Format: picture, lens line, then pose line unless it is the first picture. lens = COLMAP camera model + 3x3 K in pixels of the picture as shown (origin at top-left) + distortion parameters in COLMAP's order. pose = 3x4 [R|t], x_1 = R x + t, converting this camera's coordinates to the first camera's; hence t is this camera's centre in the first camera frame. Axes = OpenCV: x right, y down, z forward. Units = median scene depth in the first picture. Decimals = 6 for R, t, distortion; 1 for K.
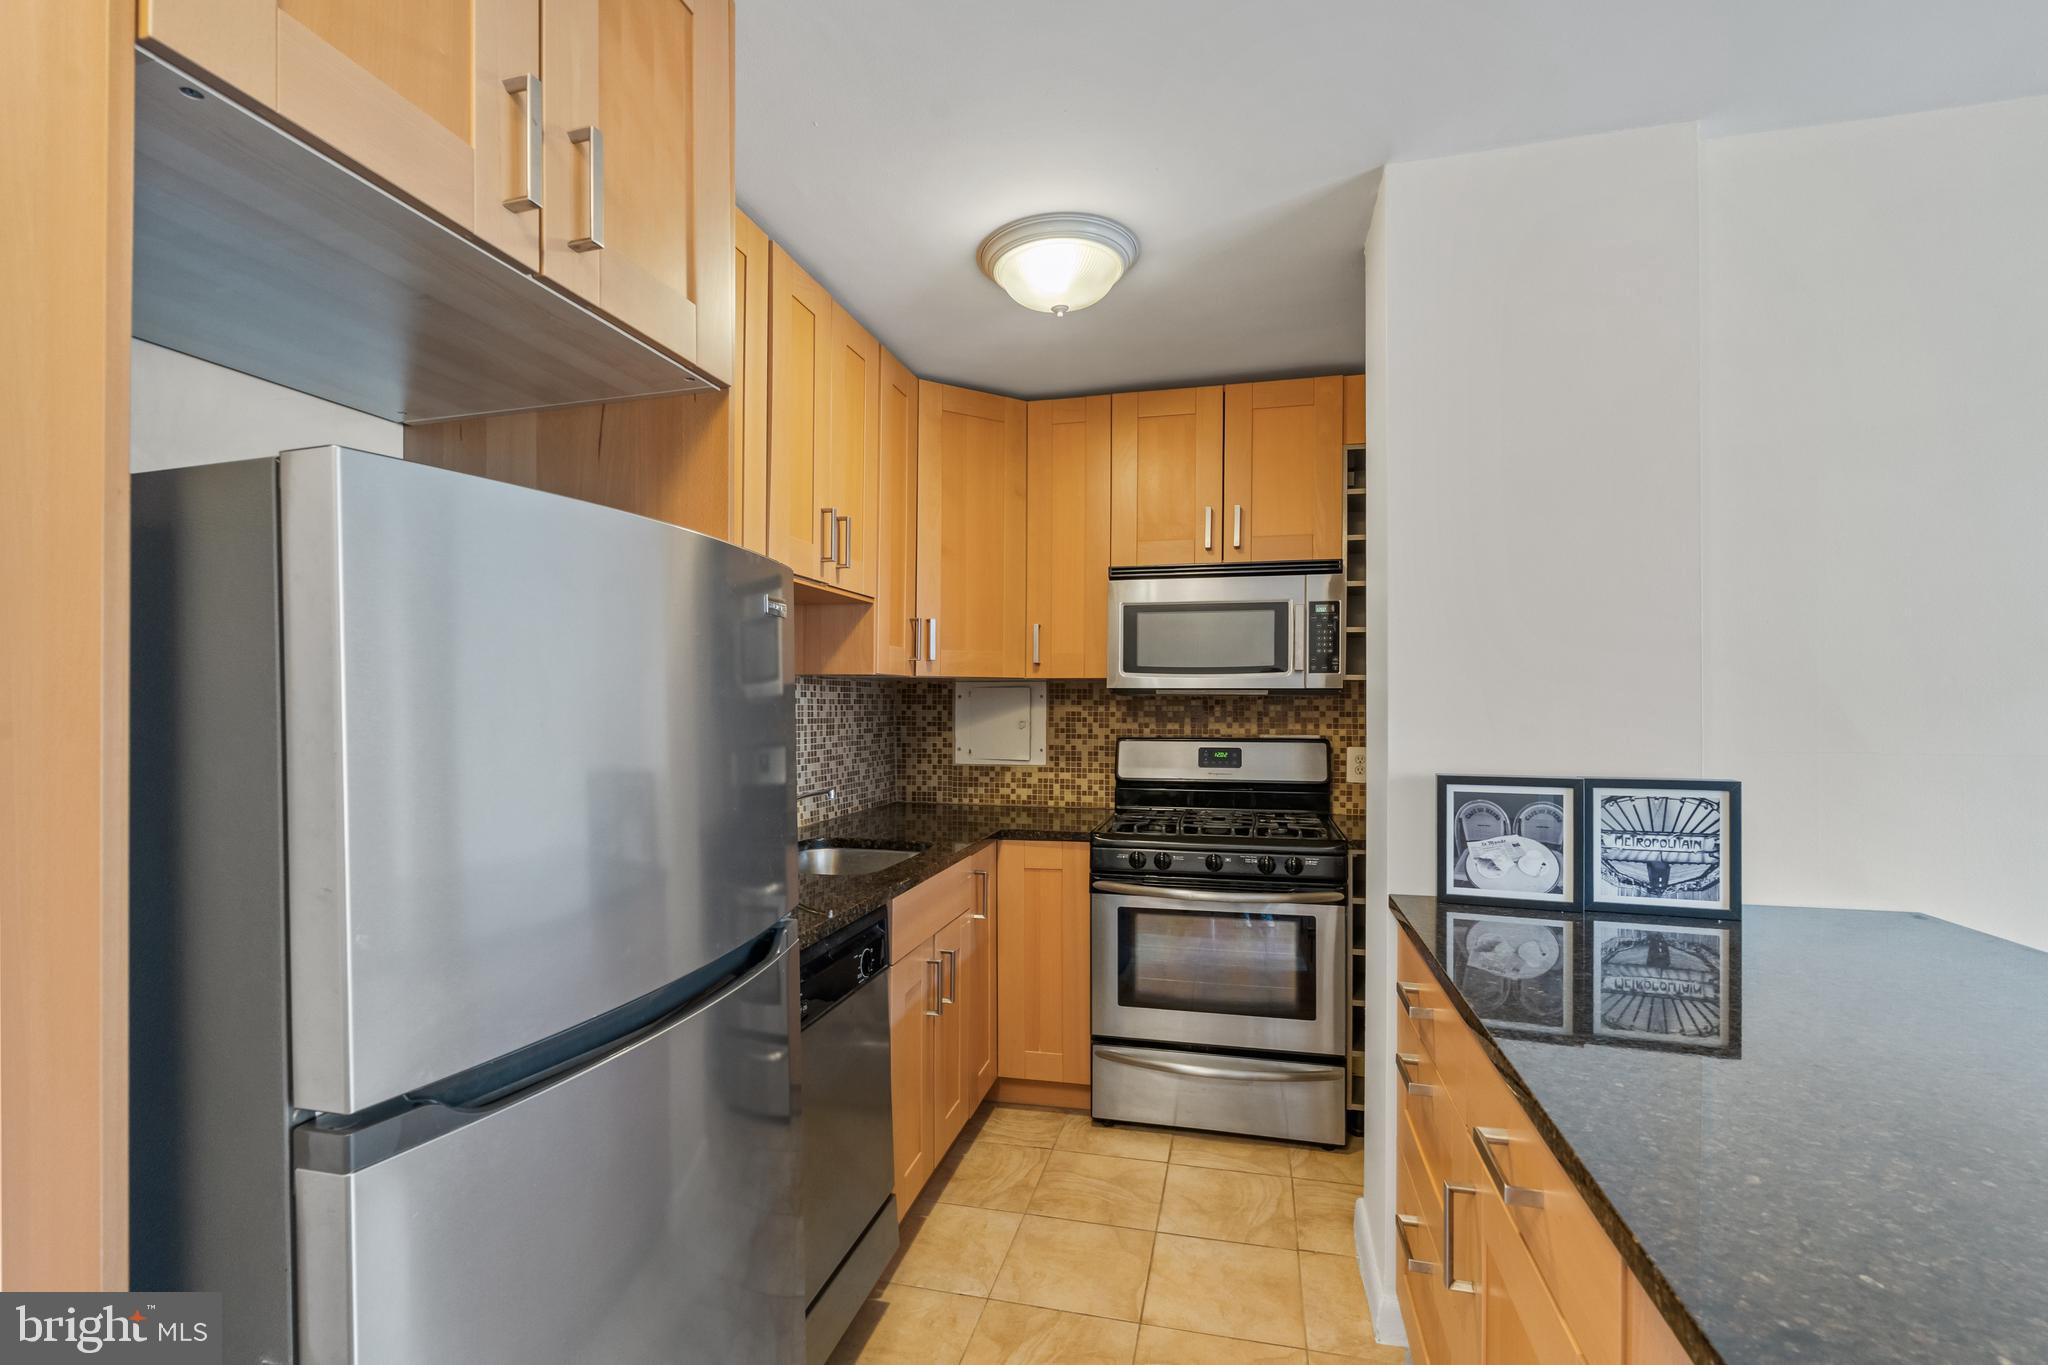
lens RADIAL K [[894.8, 0, 1030.7], [0, 894.8, 694.0], [0, 0, 1]] dist [-0.001259, -0.000023]
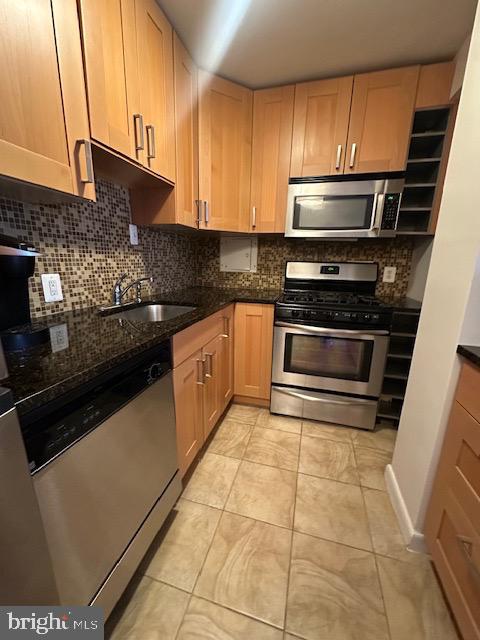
lens RADIAL K [[251.7, 0, 245.2], [0, 251.7, 321.4], [0, 0, 1]] dist [0.001857, -0.000014]
pose [[0.999428, 0.027236, -0.020024, 0.004636], [-0.021375, 0.968045, 0.249863, 0.047386], [0.026189, -0.249292, 0.968074, 0.362425]]
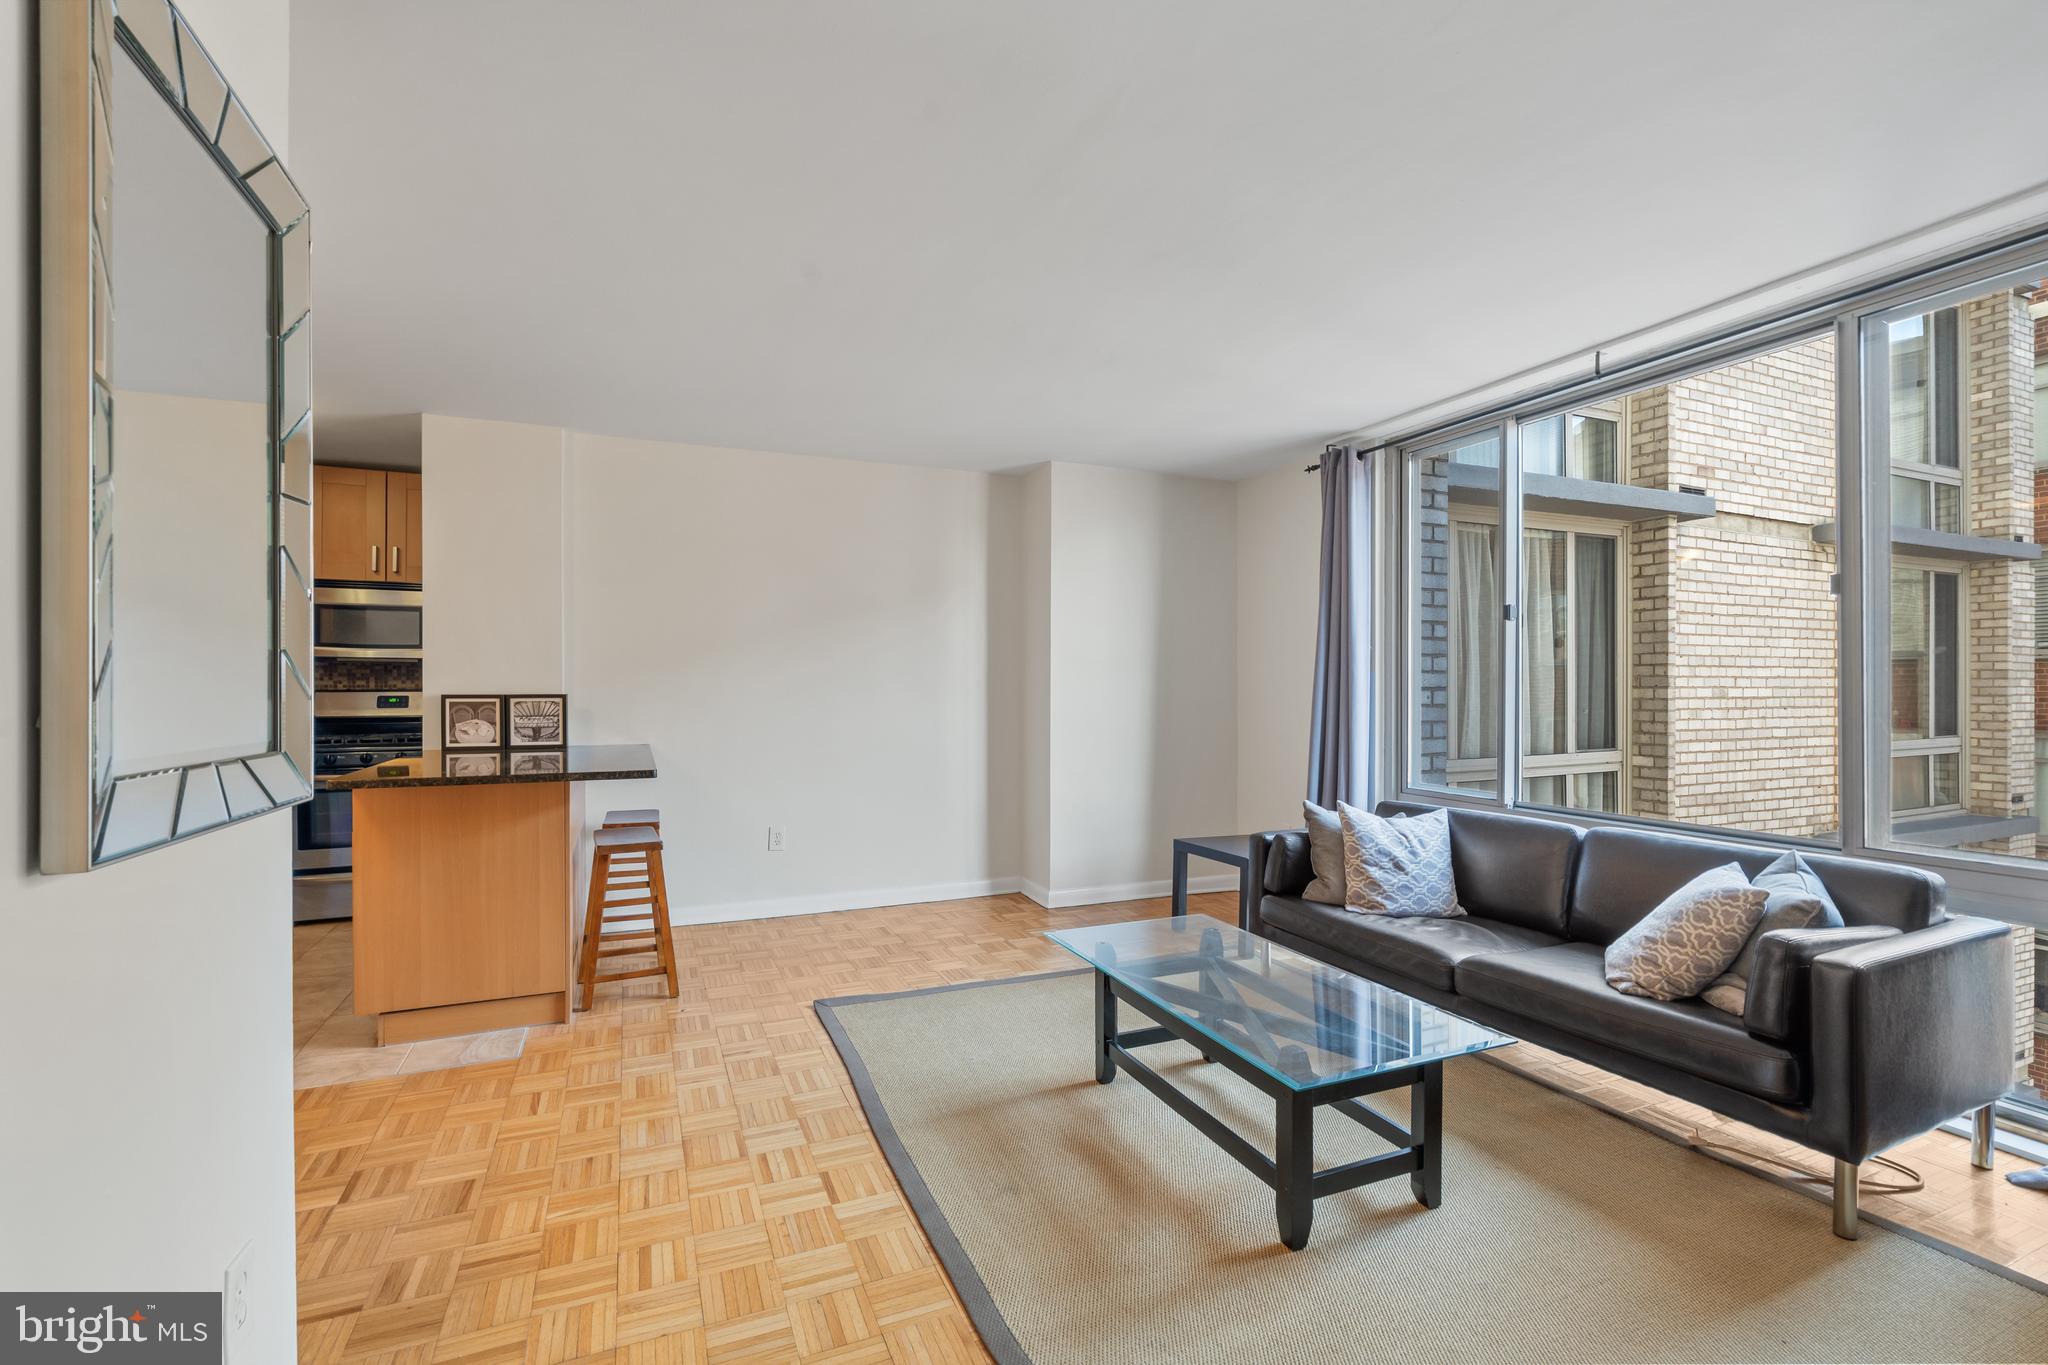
lens RADIAL K [[902.4, 0, 1024.0], [0, 902.4, 682.5], [0, 0, 1]] dist [-0.001659, -0.000144]
pose [[0.796367, 0.001815, 0.604811, 0.157532], [-0.006752, 0.999960, 0.005889, 0.023114], [-0.604776, -0.008773, 0.796348, -1.089537]]
